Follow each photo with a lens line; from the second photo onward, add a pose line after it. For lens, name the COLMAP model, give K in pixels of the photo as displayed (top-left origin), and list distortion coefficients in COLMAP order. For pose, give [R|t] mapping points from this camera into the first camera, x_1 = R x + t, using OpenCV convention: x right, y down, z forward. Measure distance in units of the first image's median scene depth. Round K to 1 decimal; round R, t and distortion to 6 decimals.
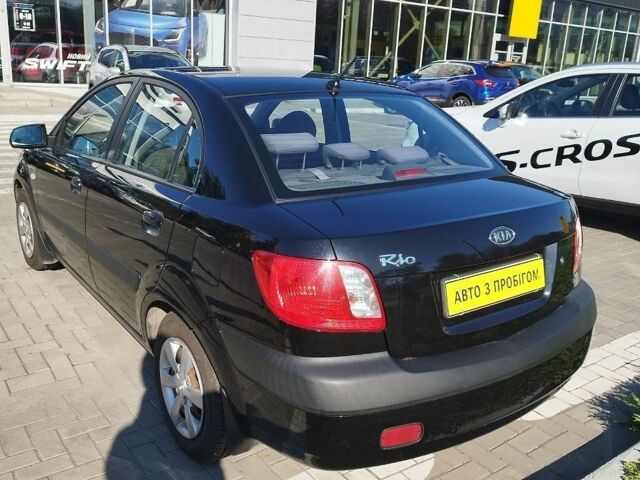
lens RADIAL K [[615.1, 0, 320.0], [0, 615.1, 240.0], [0, 0, 1]] dist [0.013851, -0.007431]
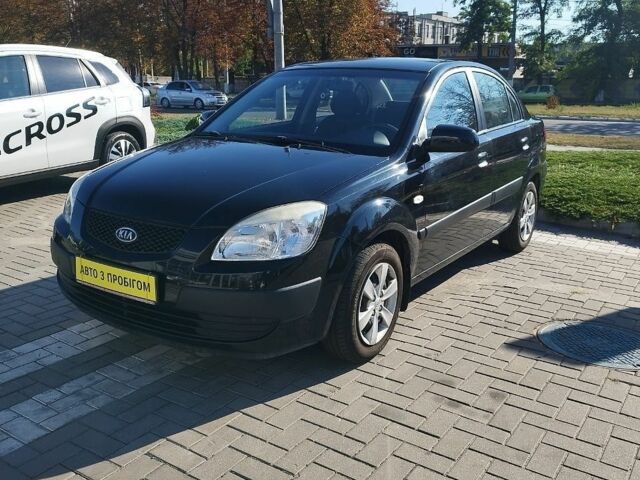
lens RADIAL K [[615.1, 0, 320.0], [0, 615.1, 240.0], [0, 0, 1]] dist [0.013851, -0.007431]
pose [[-0.328922, -0.288438, 0.899230, -0.763089], [0.232377, 0.898214, 0.373111, -0.255775], [-0.915320, 0.331685, -0.228416, 0.861288]]
